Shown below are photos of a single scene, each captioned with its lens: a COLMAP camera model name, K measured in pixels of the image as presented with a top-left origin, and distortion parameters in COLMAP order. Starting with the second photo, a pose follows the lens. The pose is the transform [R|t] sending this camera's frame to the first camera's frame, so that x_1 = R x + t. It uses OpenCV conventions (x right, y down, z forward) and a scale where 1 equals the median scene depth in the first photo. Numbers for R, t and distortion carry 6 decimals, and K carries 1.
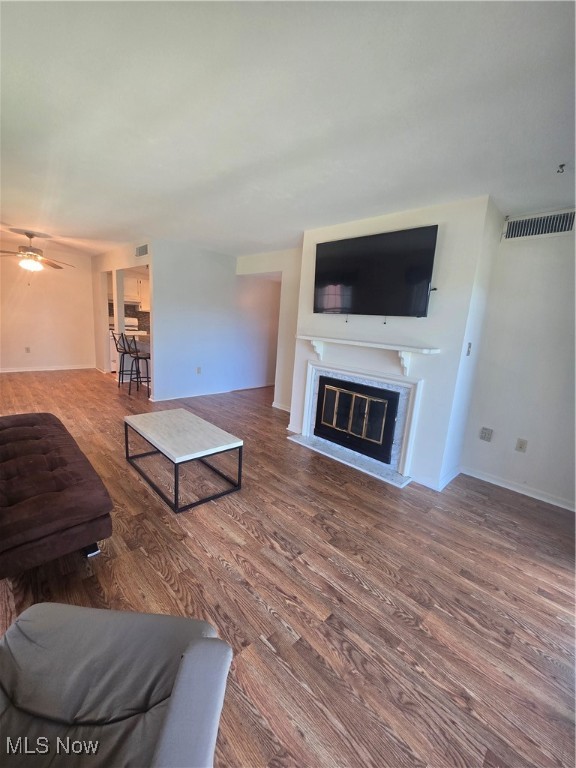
lens RADIAL K [[315.0, 0, 285.1], [0, 315.0, 384.3], [0, 0, 1]] dist [0.002987, 0.000603]
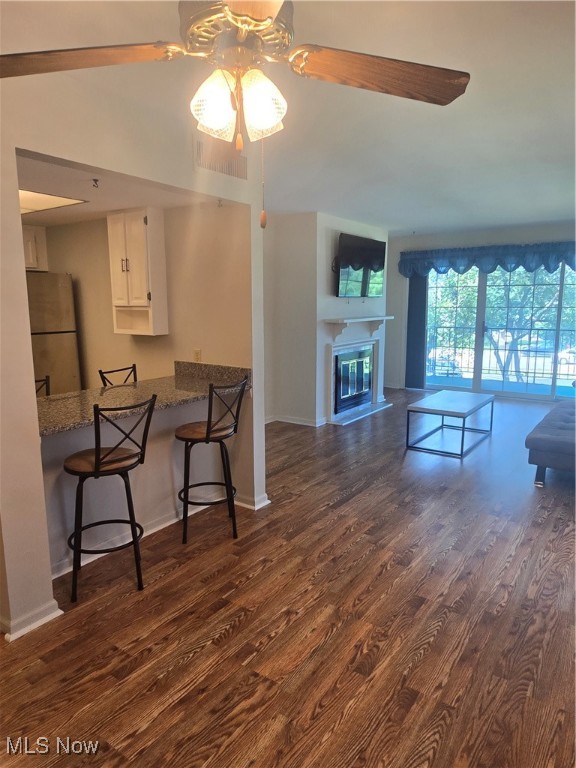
lens RADIAL K [[488.1, 0, 284.6], [0, 488.1, 395.7], [0, 0, 1]] dist [-0.035541, -0.001722]
pose [[-0.166733, -0.250400, 0.953677, -1.709481], [0.194459, 0.939868, 0.280772, -0.464924], [-0.966636, 0.232265, -0.108015, 1.629599]]
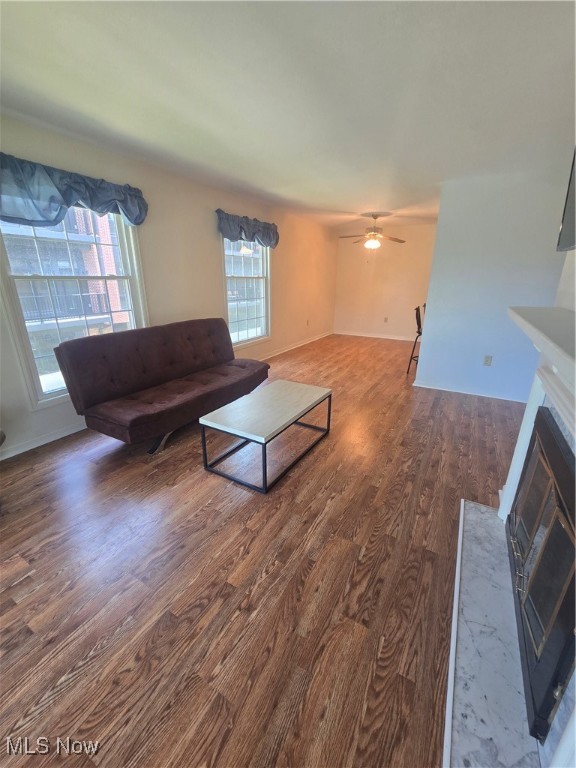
lens RADIAL K [[315.0, 0, 287.2], [0, 315.0, 385.7], [0, 0, 1]] dist [0.002987, 0.000603]
pose [[0.268070, 0.245209, -0.931671, 0.474145], [-0.176721, 0.963173, 0.202652, -0.094184], [0.947052, 0.110321, 0.301531, 0.657754]]
